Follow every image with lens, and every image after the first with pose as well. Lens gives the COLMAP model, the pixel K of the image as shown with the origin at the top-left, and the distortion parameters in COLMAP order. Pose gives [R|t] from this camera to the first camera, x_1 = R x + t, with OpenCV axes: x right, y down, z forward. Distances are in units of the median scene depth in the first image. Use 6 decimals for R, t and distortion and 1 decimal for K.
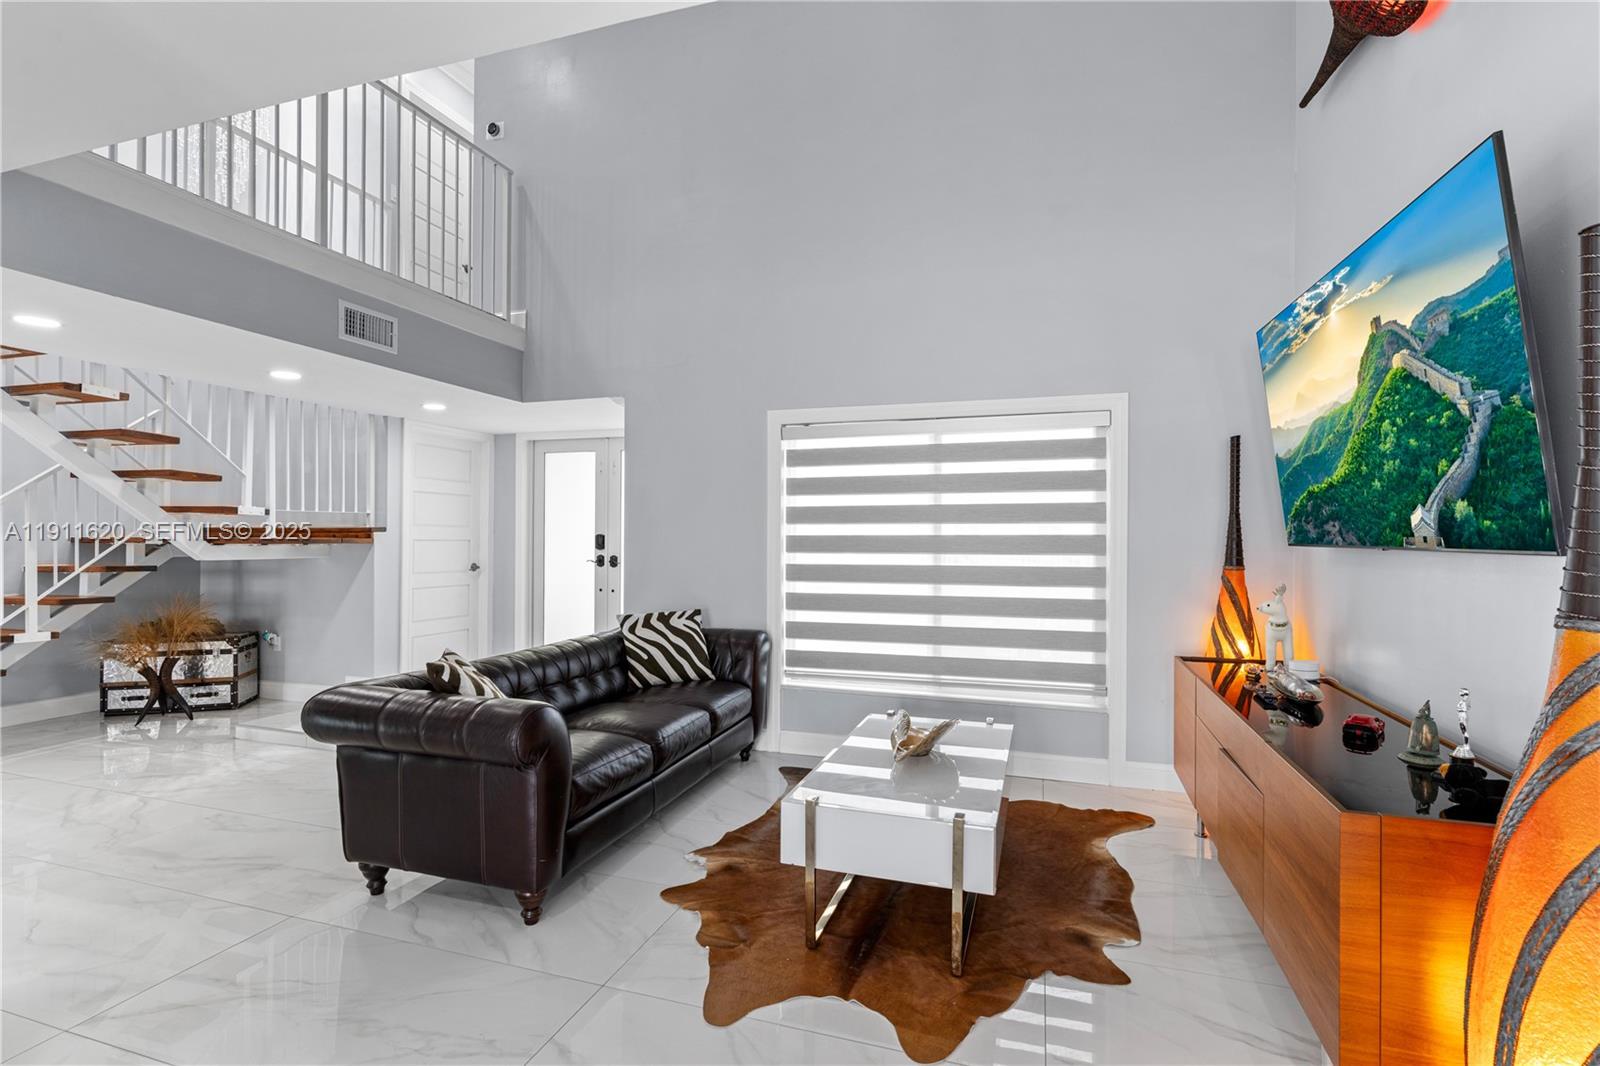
lens RADIAL K [[739.9, 0, 796.9], [0, 739.9, 508.8], [0, 0, 1]] dist [0.009490, -0.024886]
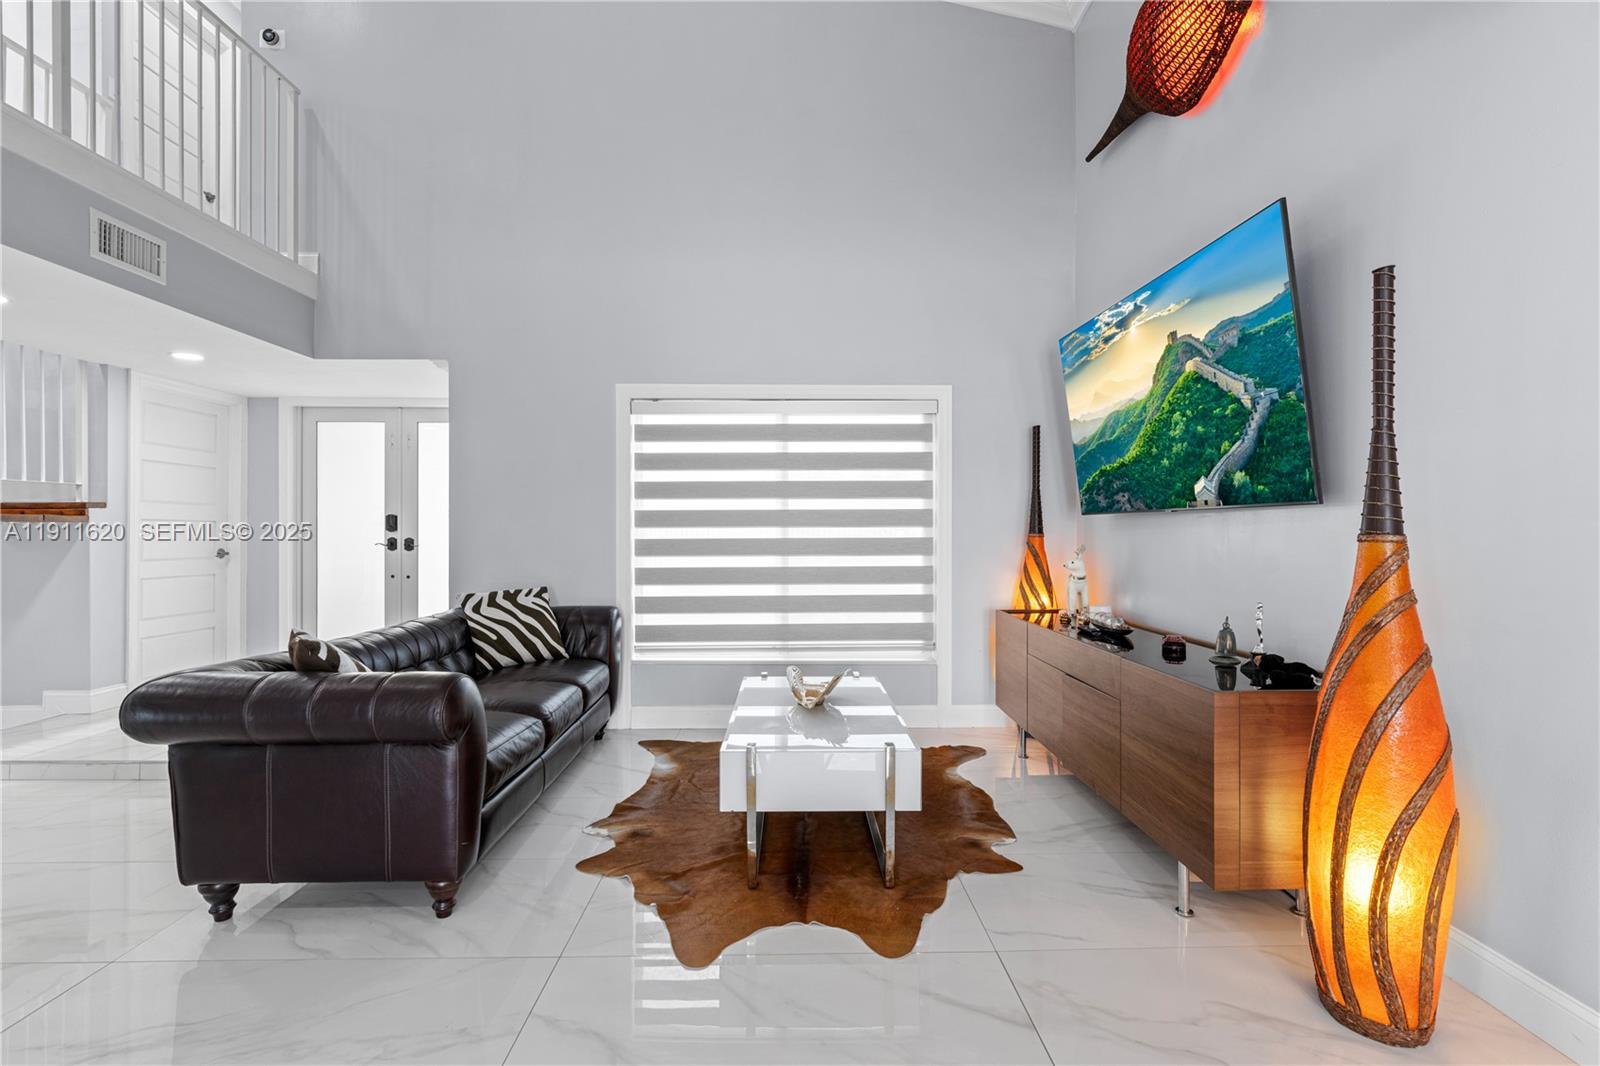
lens RADIAL K [[723.9, 0, 799.9], [0, 723.9, 511.0], [0, 0, 1]] dist [-0.010556, 0.000464]
pose [[0.943005, 0.006421, 0.332716, -0.204610], [-0.010016, 0.999909, 0.009090, 0.040317], [-0.332627, -0.011905, 0.942983, 0.017715]]
